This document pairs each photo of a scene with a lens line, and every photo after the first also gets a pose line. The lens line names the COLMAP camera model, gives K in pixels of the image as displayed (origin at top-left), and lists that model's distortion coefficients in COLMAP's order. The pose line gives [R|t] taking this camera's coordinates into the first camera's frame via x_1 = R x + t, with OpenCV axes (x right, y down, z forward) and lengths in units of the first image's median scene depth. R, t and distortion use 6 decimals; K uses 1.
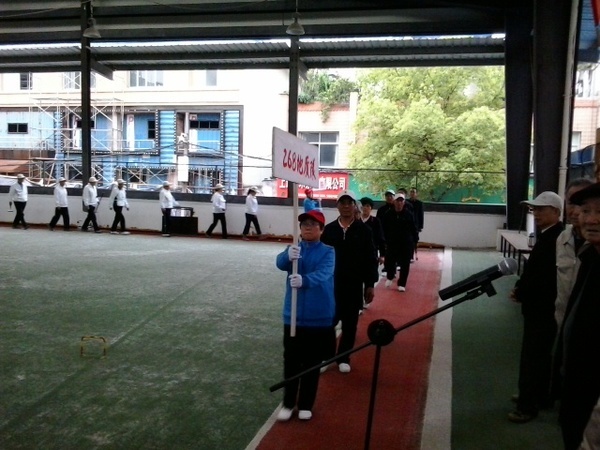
lens RADIAL K [[580.8, 0, 305.5], [0, 580.8, 232.4], [0, 0, 1]] dist [0.057993, -0.160572]
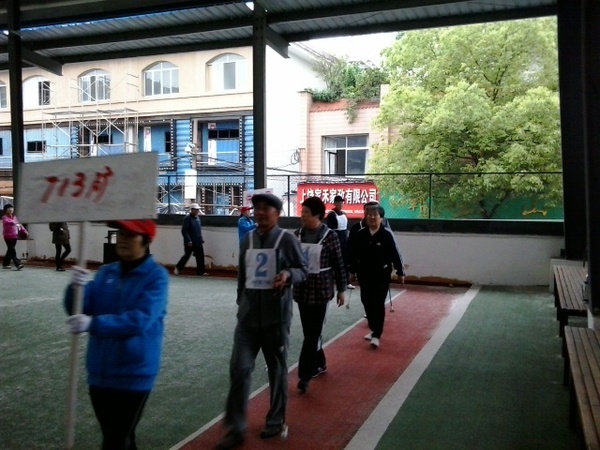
lens RADIAL K [[577.3, 0, 306.9], [0, 577.3, 242.3], [0, 0, 1]] dist [0.055087, -0.136909]
pose [[0.990170, -0.014544, -0.139111, 0.073575], [0.013217, 0.999858, -0.010458, -0.010272], [0.139244, 0.008516, 0.990222, 0.156511]]
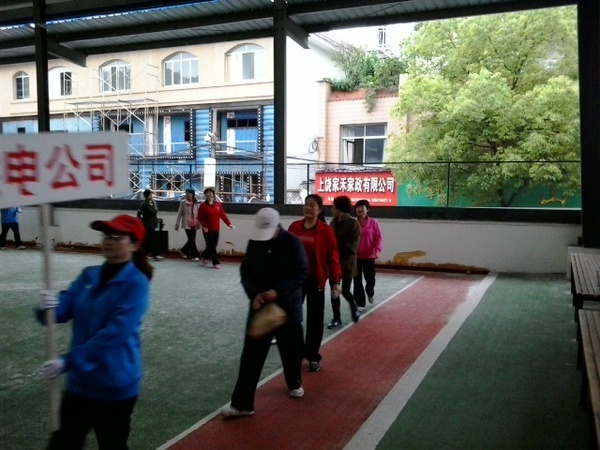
lens RADIAL K [[580.8, 0, 305.5], [0, 580.8, 232.4], [0, 0, 1]] dist [0.057993, -0.160572]
pose [[0.985547, -0.010873, -0.169053, 0.072941], [0.009363, 0.999909, -0.009722, -0.008785], [0.169144, 0.007999, 0.985559, 0.146540]]
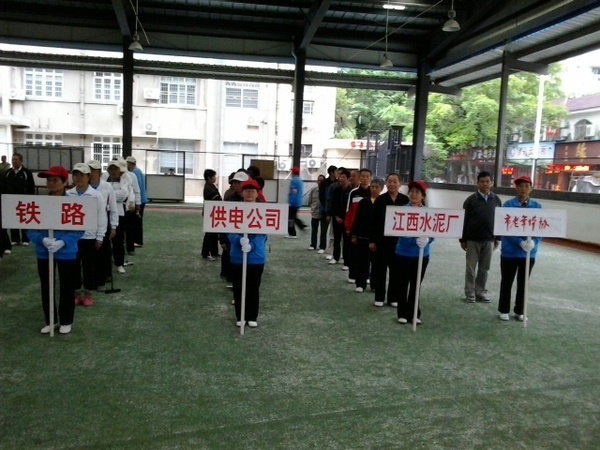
lens RADIAL K [[572.9, 0, 301.0], [0, 572.9, 256.8], [0, 0, 1]] dist [0.059361, -0.140062]
pose [[0.394855, 0.119492, -0.910940, 0.049554], [-0.098208, 0.991315, 0.087466, -0.015719], [0.913479, 0.054925, 0.403161, 0.219042]]
